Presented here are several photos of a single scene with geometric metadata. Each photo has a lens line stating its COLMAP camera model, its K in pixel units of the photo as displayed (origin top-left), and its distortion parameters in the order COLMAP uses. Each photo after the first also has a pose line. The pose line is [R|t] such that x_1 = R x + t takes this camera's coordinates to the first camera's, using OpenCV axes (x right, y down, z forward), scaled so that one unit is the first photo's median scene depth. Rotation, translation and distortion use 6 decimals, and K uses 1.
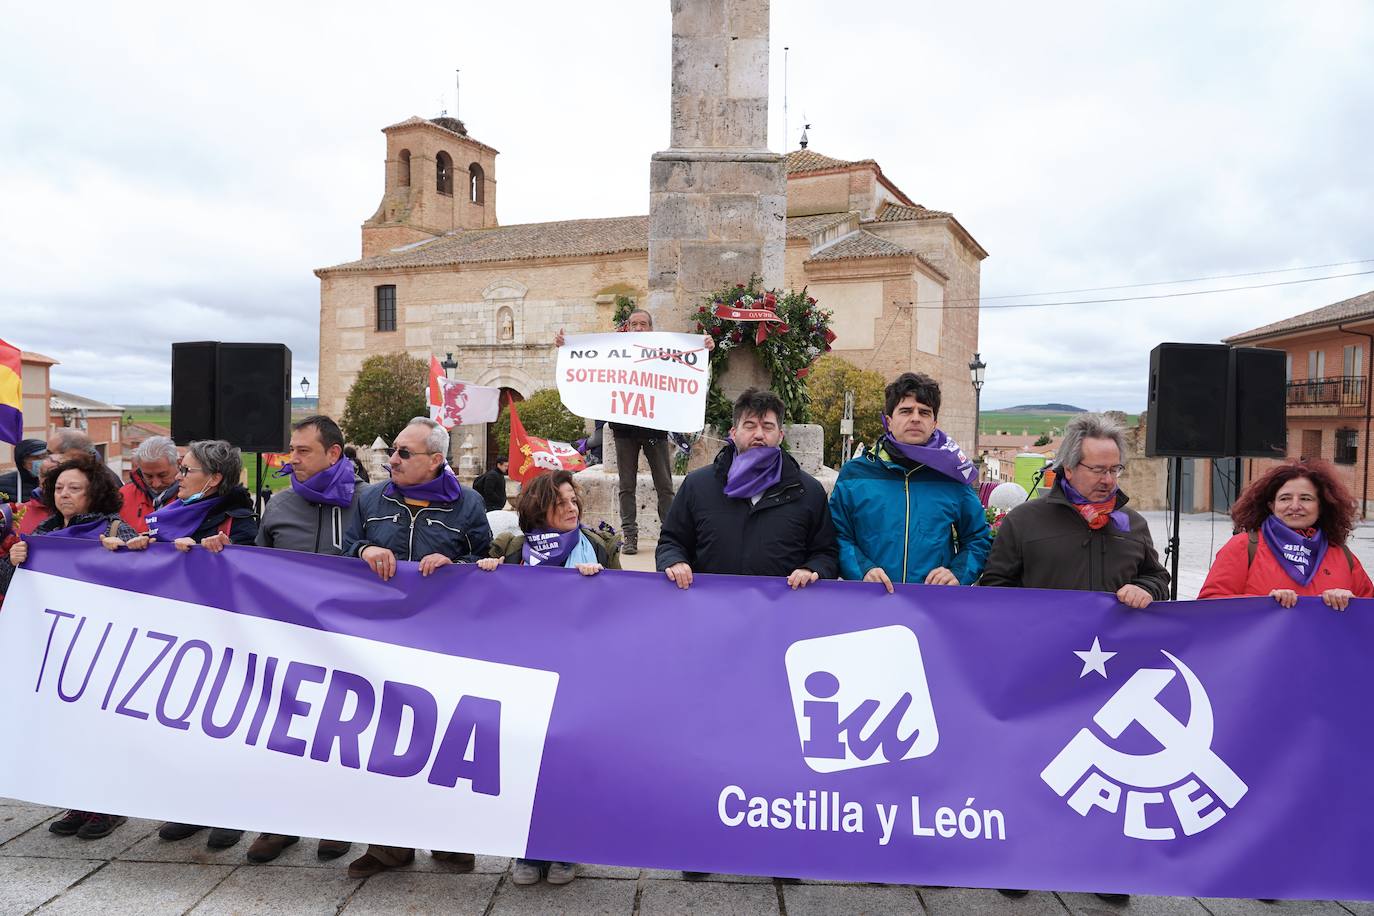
lens RADIAL K [[933.4, 0, 662.4], [0, 933.4, 467.5], [0, 0, 1]] dist [-0.015132, -0.000567]
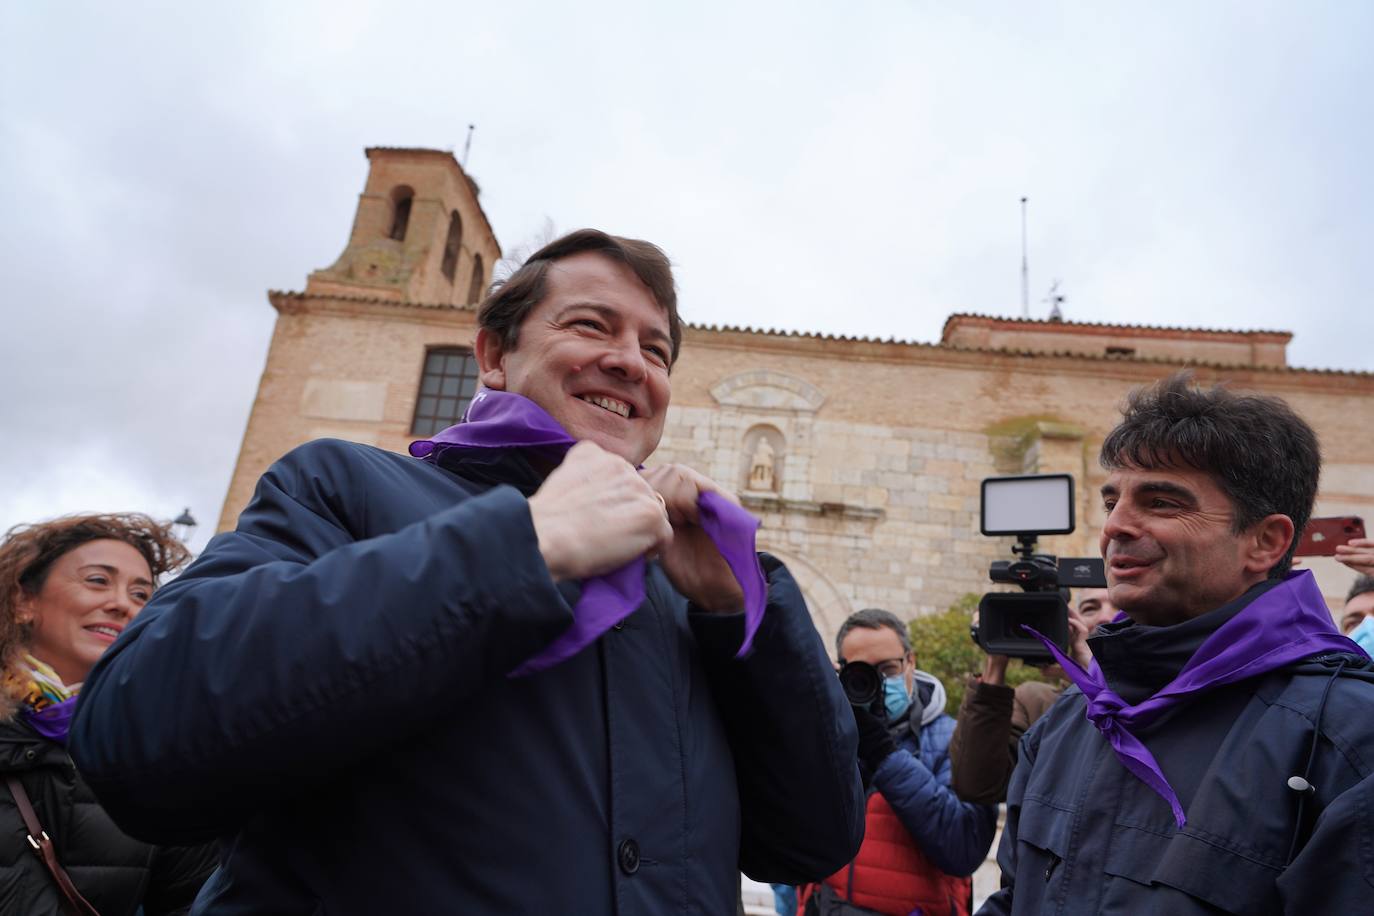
lens RADIAL K [[933.4, 0, 684.1], [0, 933.4, 461.4], [0, 0, 1]] dist [-0.015132, -0.000567]
pose [[0.912360, 0.197606, 0.358540, -0.350481], [-0.067856, 0.936674, -0.343567, 0.012468], [-0.403726, 0.289127, 0.867992, 0.564587]]
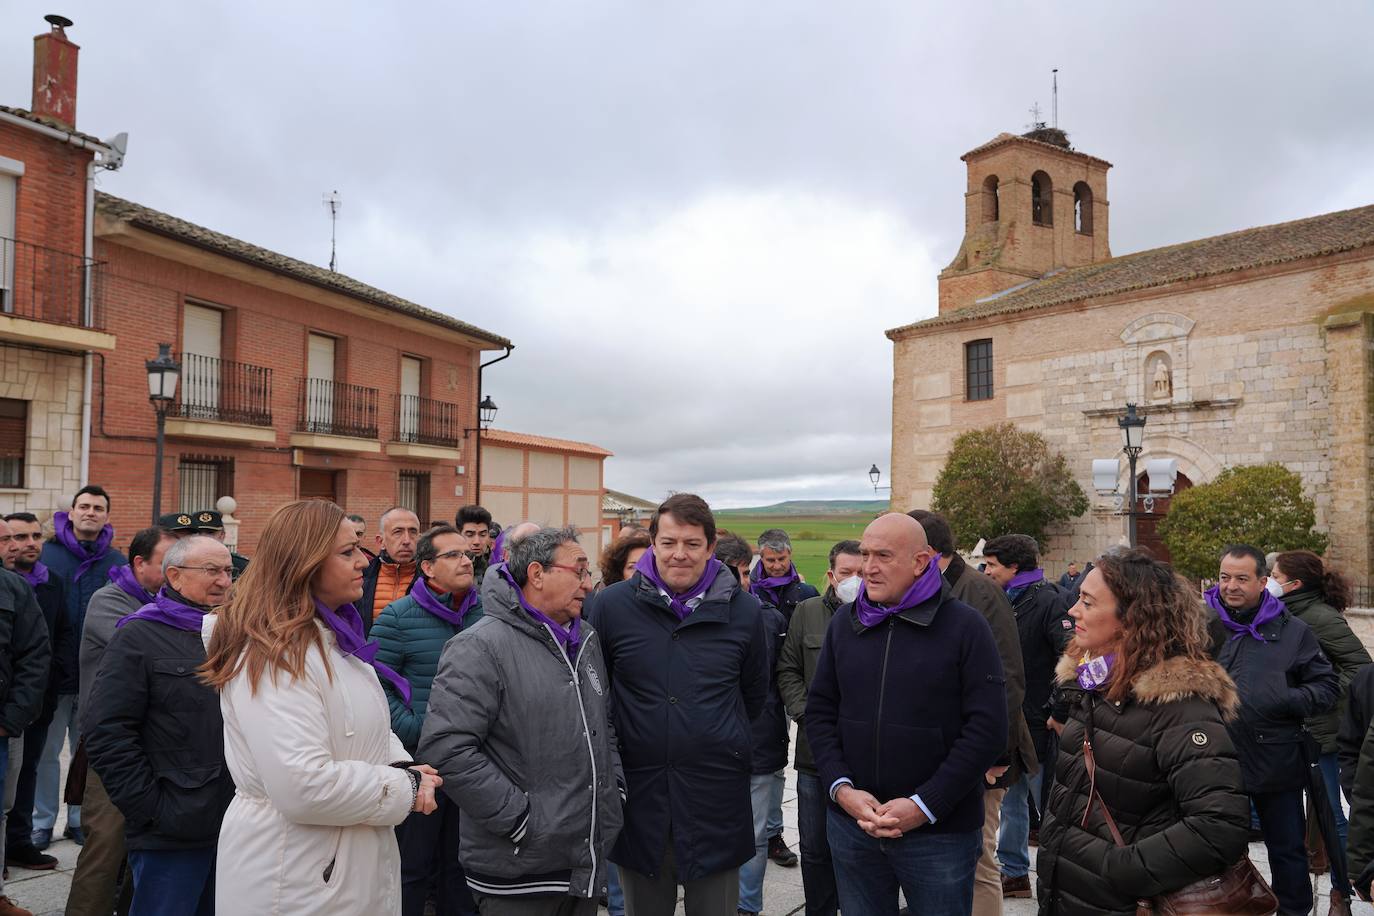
lens RADIAL K [[1043.4, 0, 691.9], [0, 1043.4, 472.9], [0, 0, 1]] dist [-0.000137, 0.007223]
pose [[0.872982, -0.031022, -0.486766, -0.089438], [-0.016847, 0.995462, -0.093656, -0.003721], [0.487462, 0.089960, 0.868497, 0.154065]]
